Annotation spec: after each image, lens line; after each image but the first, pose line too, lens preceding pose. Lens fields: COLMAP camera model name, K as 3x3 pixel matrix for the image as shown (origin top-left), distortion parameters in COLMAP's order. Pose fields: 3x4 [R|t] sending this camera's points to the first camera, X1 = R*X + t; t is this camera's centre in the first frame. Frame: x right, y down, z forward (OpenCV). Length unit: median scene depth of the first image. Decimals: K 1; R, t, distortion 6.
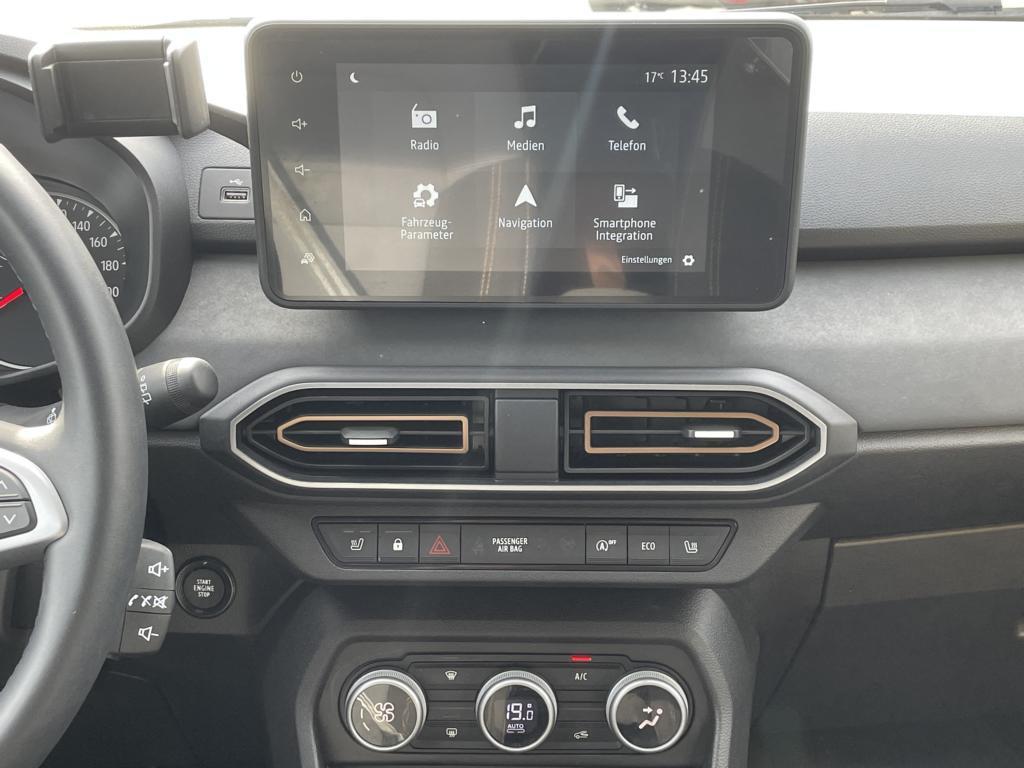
lens RADIAL K [[1371.3, 0, 458.7], [0, 1371.3, 404.5], [0, 0, 1]] dist [0.104750, 0.000000]
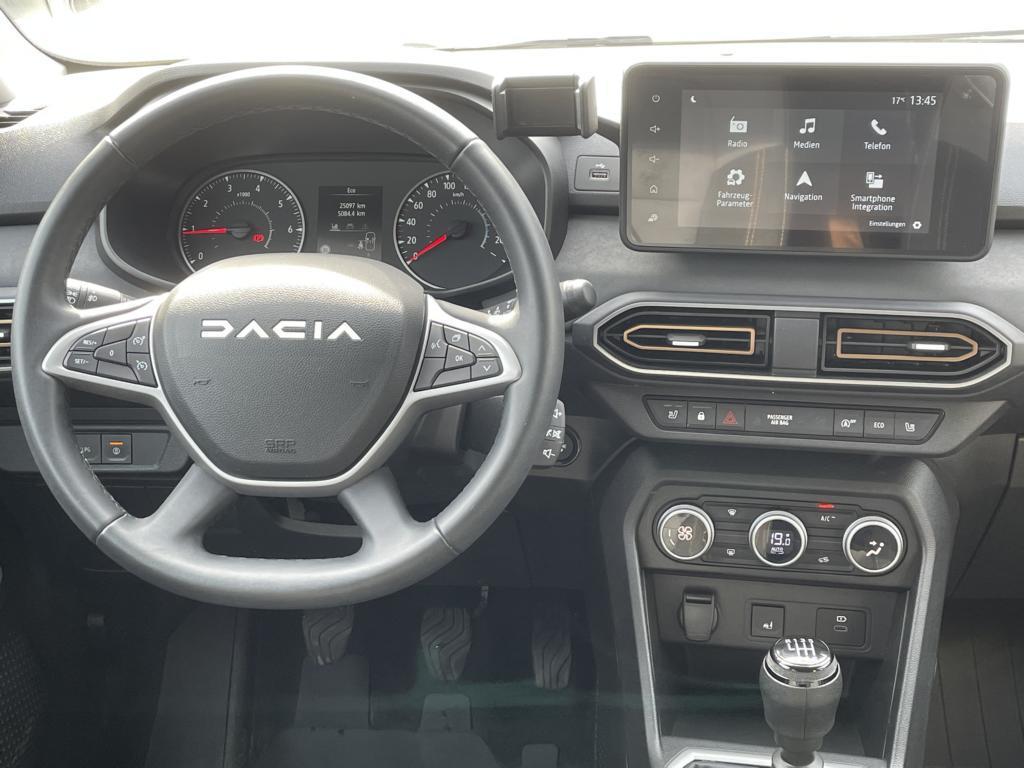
lens RADIAL K [[1371.3, 0, 507.4], [0, 1371.3, 381.6], [0, 0, 1]] dist [0.104750, 0.000000]
pose [[0.991852, 0.041518, -0.120440, -0.075941], [-0.041446, 0.999136, 0.003104, 0.070857], [0.120465, 0.001913, 0.992716, -0.485152]]
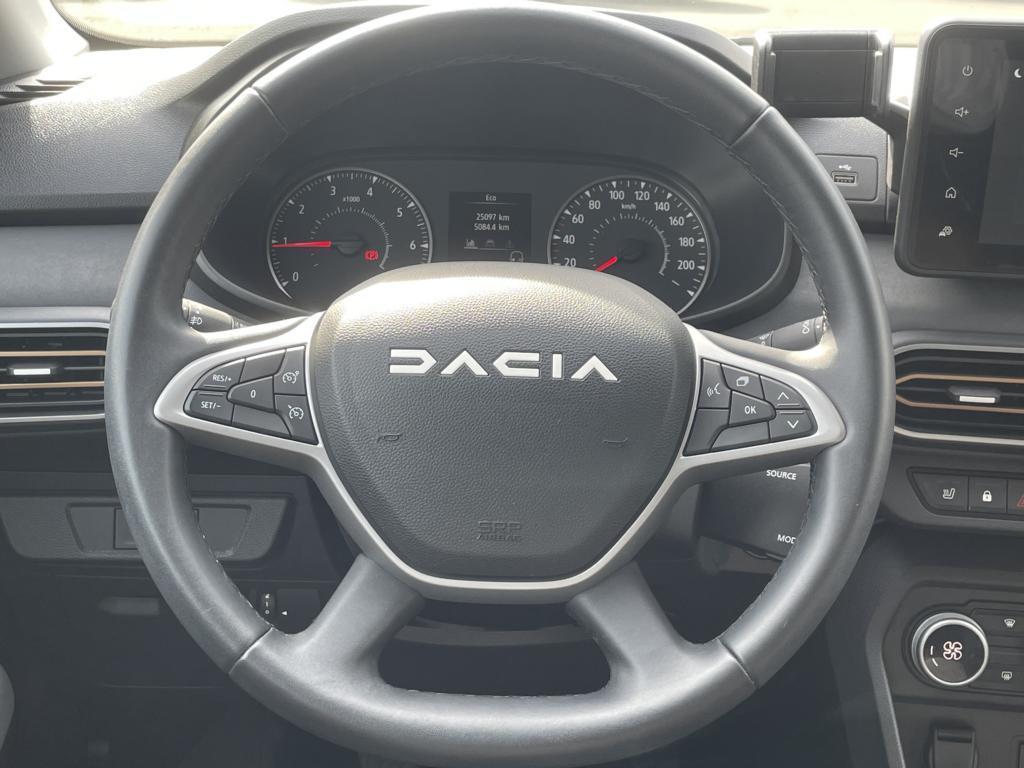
lens RADIAL K [[1371.3, 0, 514.8], [0, 1371.3, 387.5], [0, 0, 1]] dist [0.104750, 0.000000]
pose [[0.997999, 0.055202, -0.030833, -0.401688], [-0.056723, 0.997093, -0.050876, 0.095197], [0.027935, 0.052523, 0.998229, -0.135642]]
